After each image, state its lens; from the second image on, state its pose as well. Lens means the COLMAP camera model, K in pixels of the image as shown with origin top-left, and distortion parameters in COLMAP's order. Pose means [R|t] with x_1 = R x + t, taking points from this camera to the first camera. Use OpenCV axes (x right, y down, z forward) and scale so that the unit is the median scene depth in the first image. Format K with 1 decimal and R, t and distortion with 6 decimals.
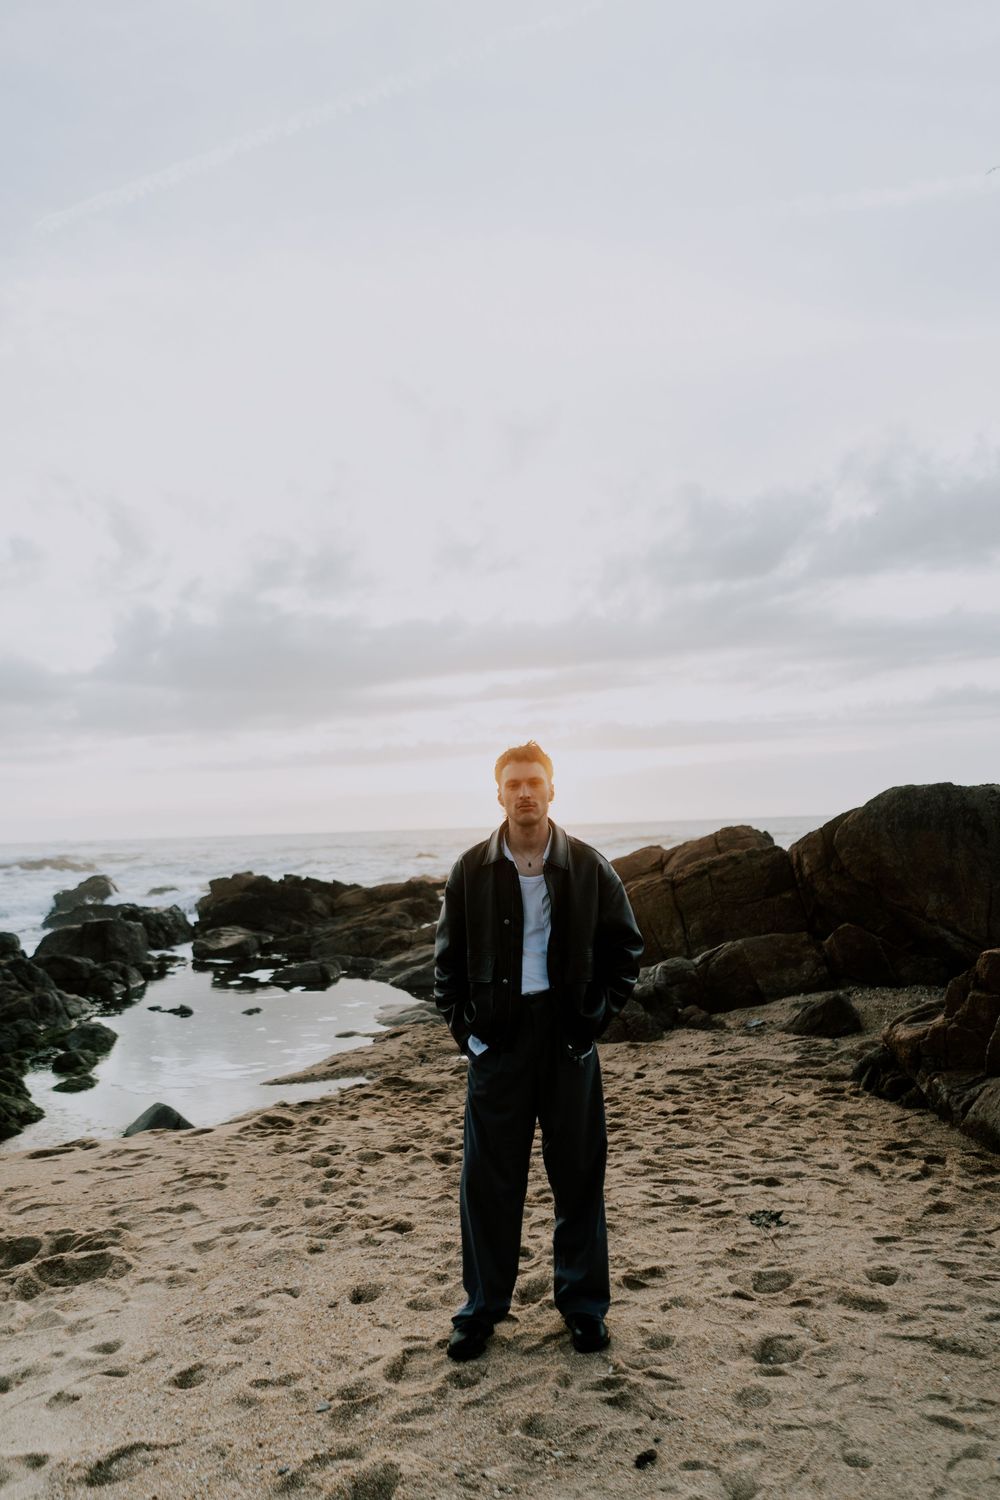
lens RADIAL K [[1173.6, 0, 500.2], [0, 1173.6, 754.6], [0, 0, 1]] dist [-0.016679, -0.004379]
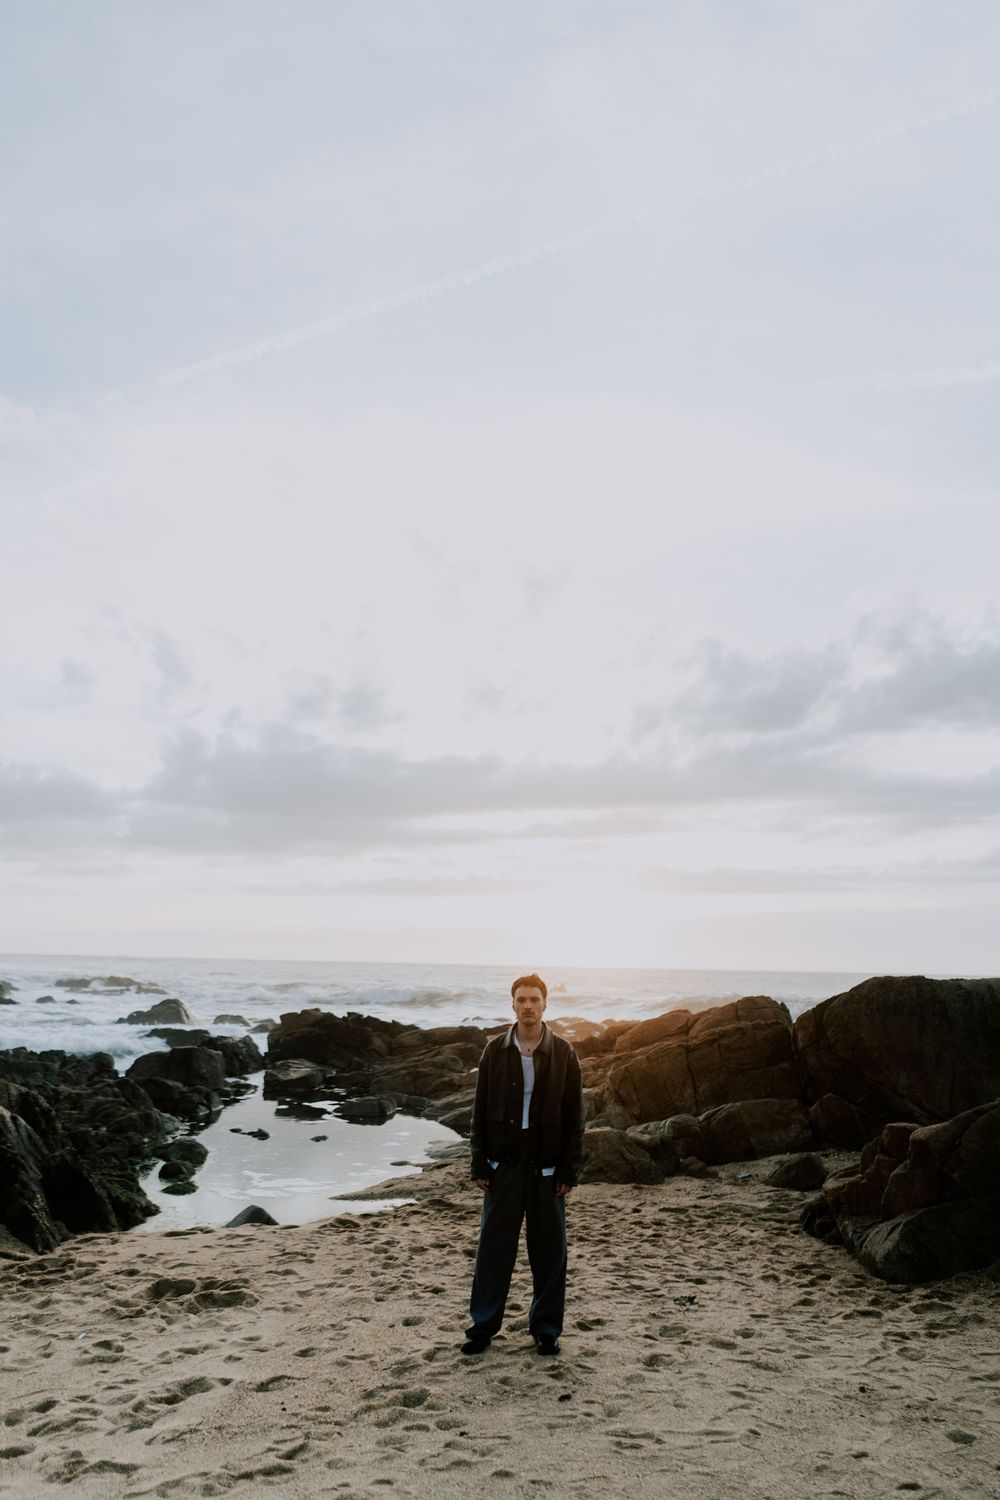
lens RADIAL K [[1173.6, 0, 502.7], [0, 1173.6, 744.7], [0, 0, 1]] dist [-0.016679, -0.004379]
pose [[0.997258, 0.046768, -0.057358, 0.035501], [-0.053509, 0.991054, -0.122262, -0.072034], [0.051127, 0.124996, 0.990839, -0.385590]]
